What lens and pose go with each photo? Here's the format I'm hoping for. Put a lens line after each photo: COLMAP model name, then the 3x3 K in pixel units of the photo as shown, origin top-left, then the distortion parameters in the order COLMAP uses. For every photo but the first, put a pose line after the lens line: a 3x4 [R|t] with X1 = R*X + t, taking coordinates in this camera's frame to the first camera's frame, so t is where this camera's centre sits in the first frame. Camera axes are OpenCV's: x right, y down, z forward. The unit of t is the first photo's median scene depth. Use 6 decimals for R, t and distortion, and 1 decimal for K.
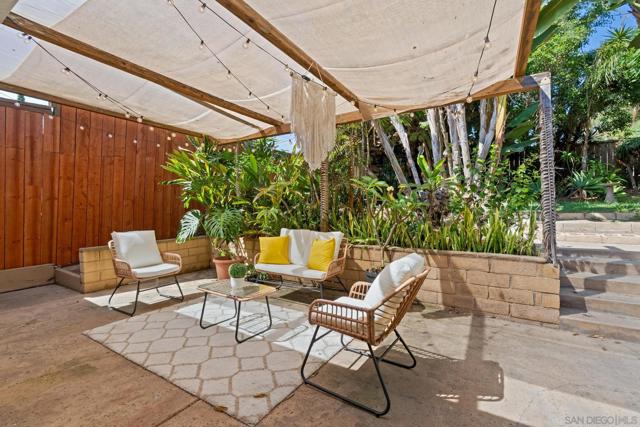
lens RADIAL K [[288.0, 0, 318.4], [0, 288.0, 213.2], [0, 0, 1]] dist [-0.003425, 0.001195]
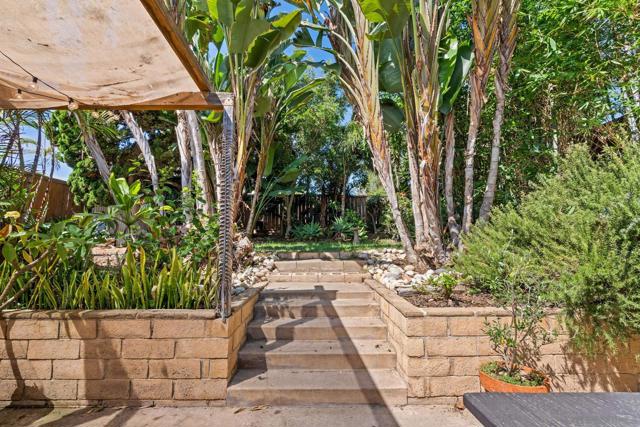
lens RADIAL K [[288.0, 0, 317.9], [0, 288.0, 213.6], [0, 0, 1]] dist [-0.003425, 0.001195]
pose [[0.835035, 0.068731, 0.545886, 0.515749], [0.005869, 0.990997, -0.133752, -0.001949], [-0.550165, 0.114891, 0.827115, 0.148923]]
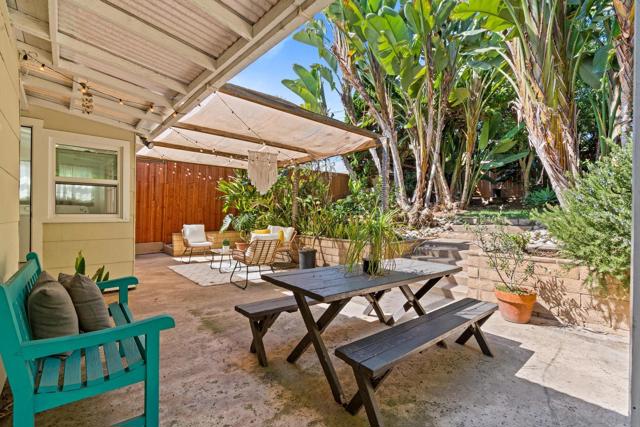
lens RADIAL K [[288.0, 0, 317.2], [0, 288.0, 211.6], [0, 0, 1]] dist [-0.003425, 0.001195]
pose [[0.957042, 0.005902, -0.289889, 0.838152], [-0.013139, 0.999649, -0.023024, 0.008823], [0.289651, 0.025844, 0.956783, -0.726649]]
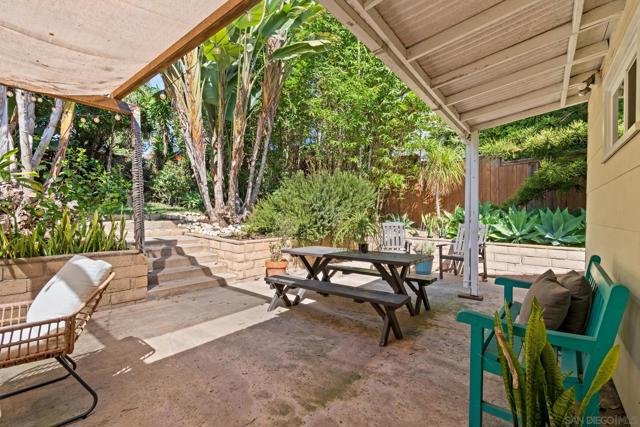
lens RADIAL K [[288.0, 0, 318.7], [0, 288.0, 212.6], [0, 0, 1]] dist [-0.003425, 0.001195]
pose [[0.124658, 0.007387, 0.992172, -0.349817], [-0.000459, 0.999973, -0.007387, -0.000885], [-0.992200, 0.000465, 0.124658, 0.031725]]
